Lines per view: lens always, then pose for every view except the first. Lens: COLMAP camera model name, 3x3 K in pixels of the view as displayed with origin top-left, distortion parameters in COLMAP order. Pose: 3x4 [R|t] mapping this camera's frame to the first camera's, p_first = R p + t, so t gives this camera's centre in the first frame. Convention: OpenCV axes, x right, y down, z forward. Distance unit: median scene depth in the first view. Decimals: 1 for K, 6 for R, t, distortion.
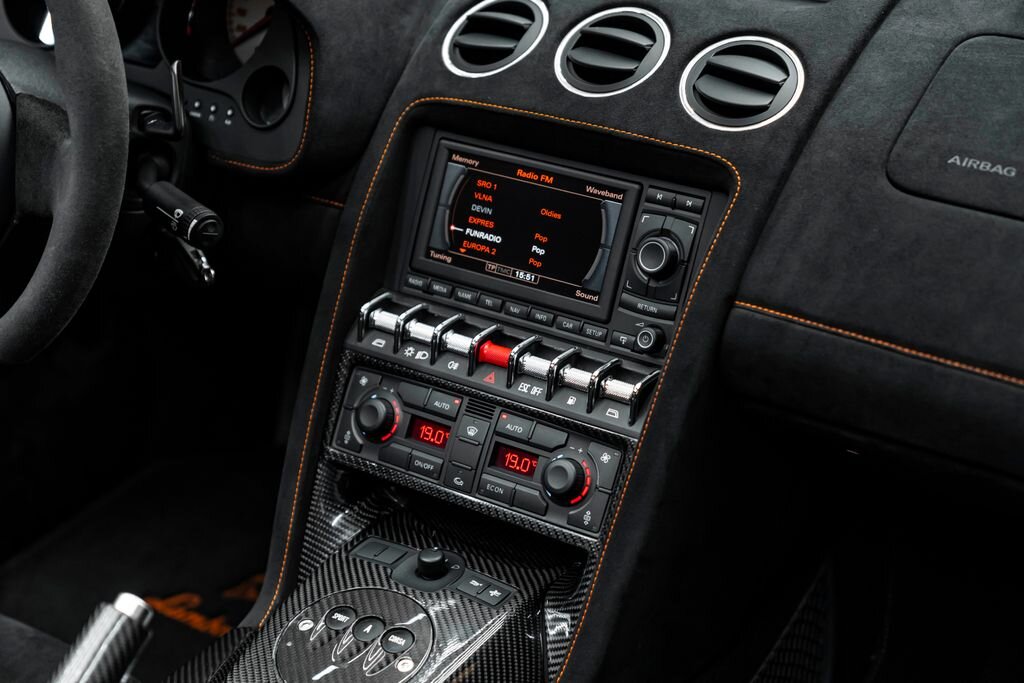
lens RADIAL K [[1921.1, 0, 505.6], [0, 1921.1, 351.6], [0, 0, 1]] dist [0.031651, 0.000000]
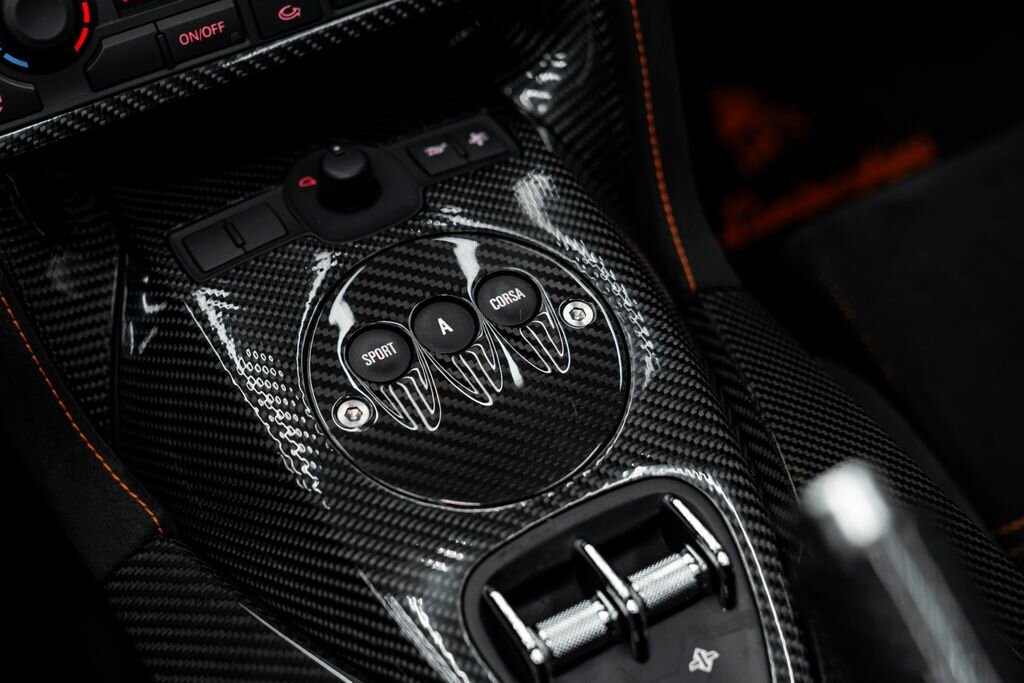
lens RADIAL K [[1561.3, 0, 513.8], [0, 1561.3, 357.5], [0, 0, 1]] dist [-0.005224, 0.000000]
pose [[0.430133, -0.654976, 0.621282, -0.307447], [0.427131, 0.753948, 0.499121, -0.041390], [-0.795326, 0.050680, 0.604059, 0.716104]]
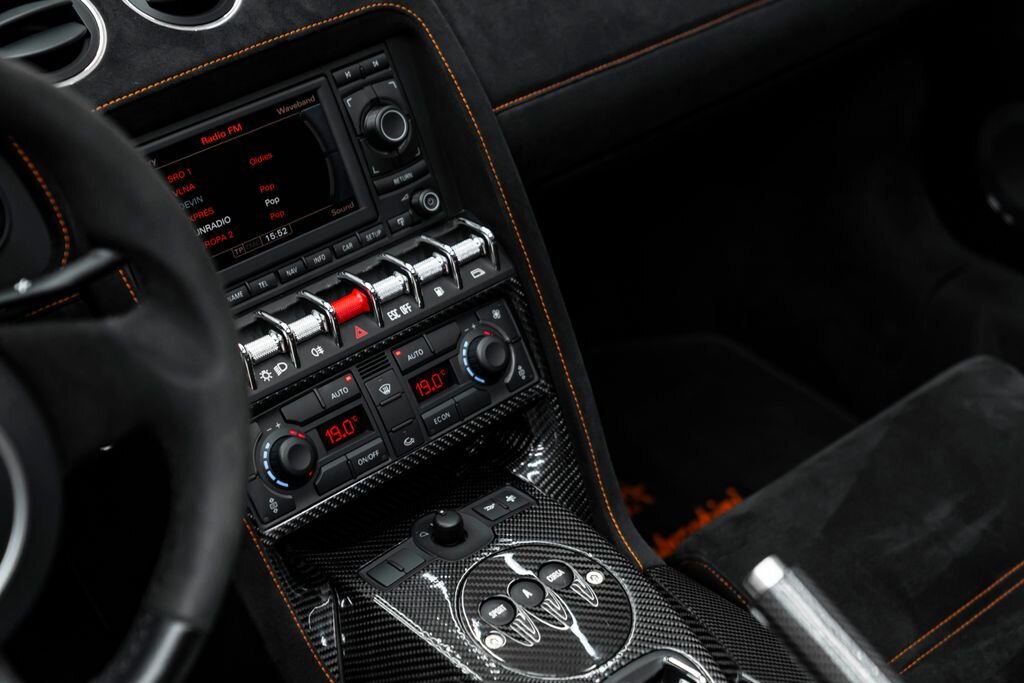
lens RADIAL K [[2031.2, 0, 519.4], [0, 2031.2, 345.9], [0, 0, 1]] dist [0.026243, 0.000000]
pose [[0.216742, -0.502065, 0.837229, -0.789980], [0.470753, 0.805068, 0.360910, -0.288680], [-0.855227, 0.315904, 0.410841, 0.549626]]
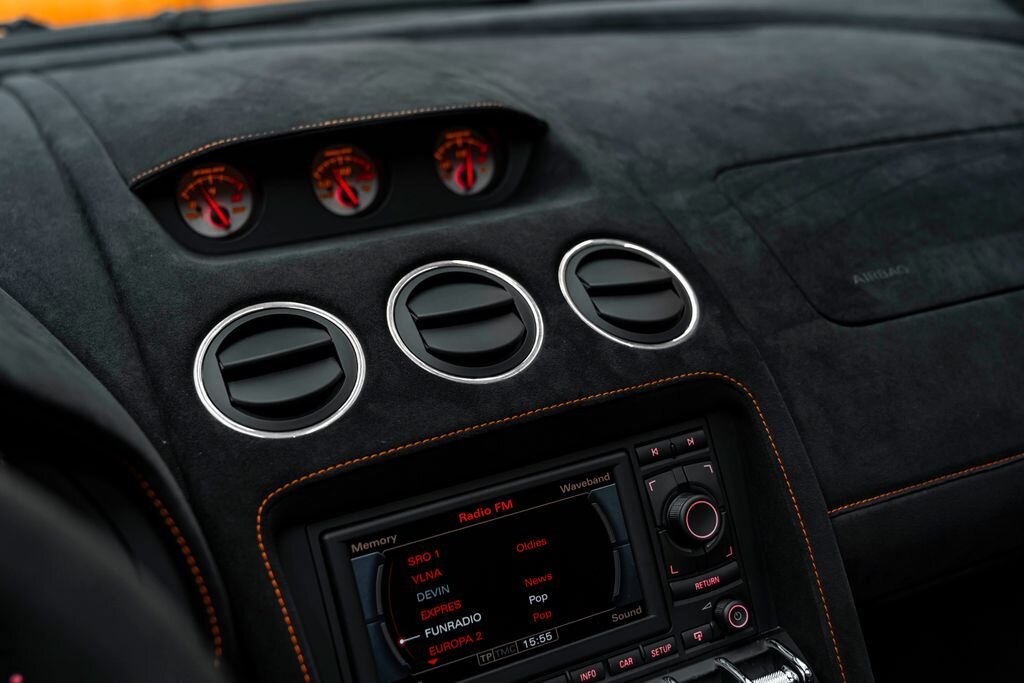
lens RADIAL K [[1266.6, 0, 519.6], [0, 1266.6, 346.4], [0, 0, 1]] dist [0.021604, 0.000000]
pose [[0.481459, -0.334800, 0.810004, -0.347731], [0.424890, 0.897469, 0.118401, -0.201052], [-0.766594, 0.287157, 0.574347, 0.717561]]
